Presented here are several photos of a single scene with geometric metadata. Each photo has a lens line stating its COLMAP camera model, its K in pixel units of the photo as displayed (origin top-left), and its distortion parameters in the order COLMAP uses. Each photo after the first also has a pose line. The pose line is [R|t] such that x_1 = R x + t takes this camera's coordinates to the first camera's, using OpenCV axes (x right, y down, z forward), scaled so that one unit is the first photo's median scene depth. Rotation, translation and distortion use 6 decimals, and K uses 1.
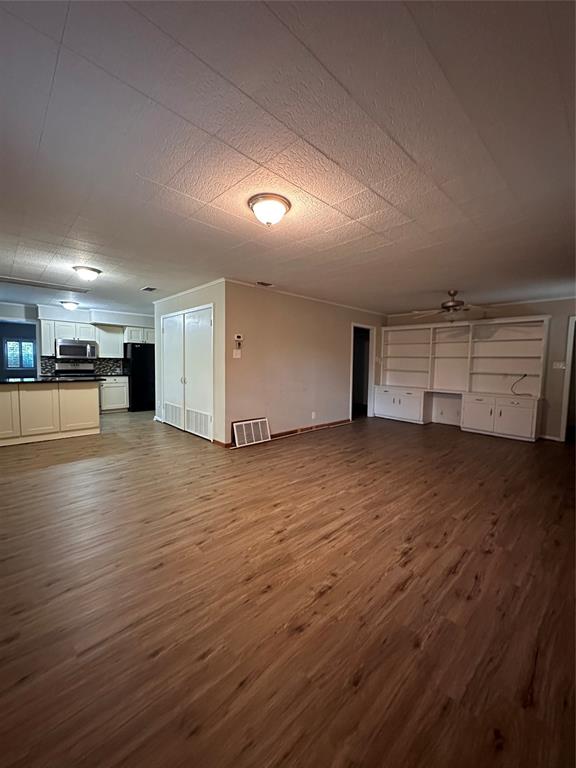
lens RADIAL K [[305.3, 0, 288.8], [0, 305.3, 384.5], [0, 0, 1]] dist [-0.002078, 0.000081]
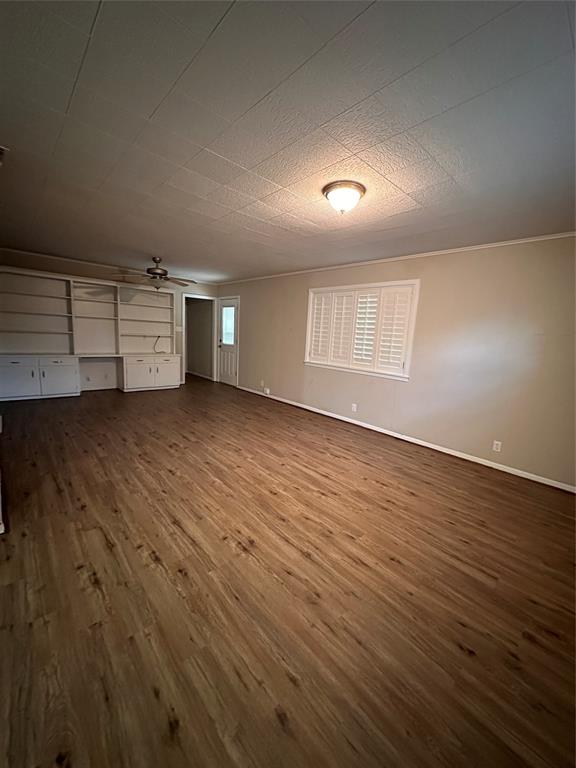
lens RADIAL K [[305.3, 0, 288.1], [0, 305.3, 383.9], [0, 0, 1]] dist [-0.002078, 0.000081]
pose [[0.018906, -0.182645, 0.982997, -0.885319], [0.015439, 0.983109, 0.182368, -0.115511], [-0.999702, 0.011728, 0.021406, 0.887369]]
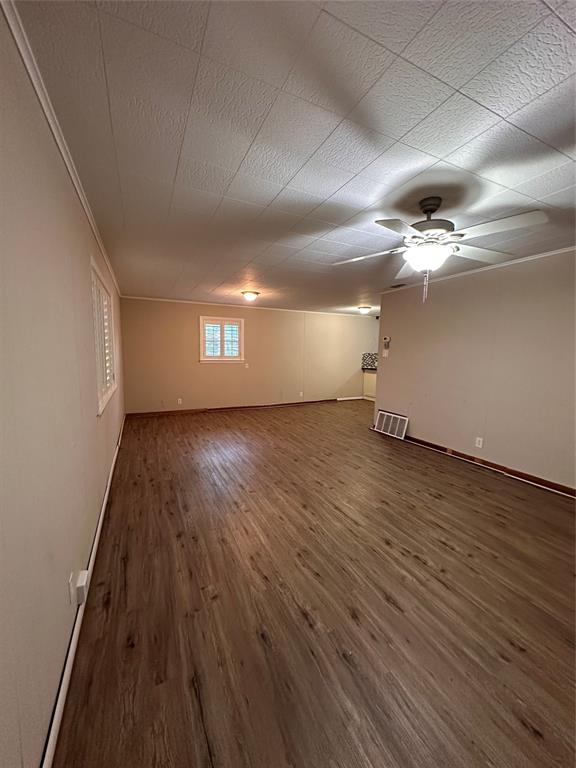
lens RADIAL K [[305.3, 0, 287.5], [0, 305.3, 382.7], [0, 0, 1]] dist [-0.002078, 0.000081]
pose [[-0.304112, 0.081076, -0.949180, 1.692452], [-0.087773, 0.989749, 0.112663, -0.137330], [0.948584, 0.117575, -0.293878, 1.582176]]
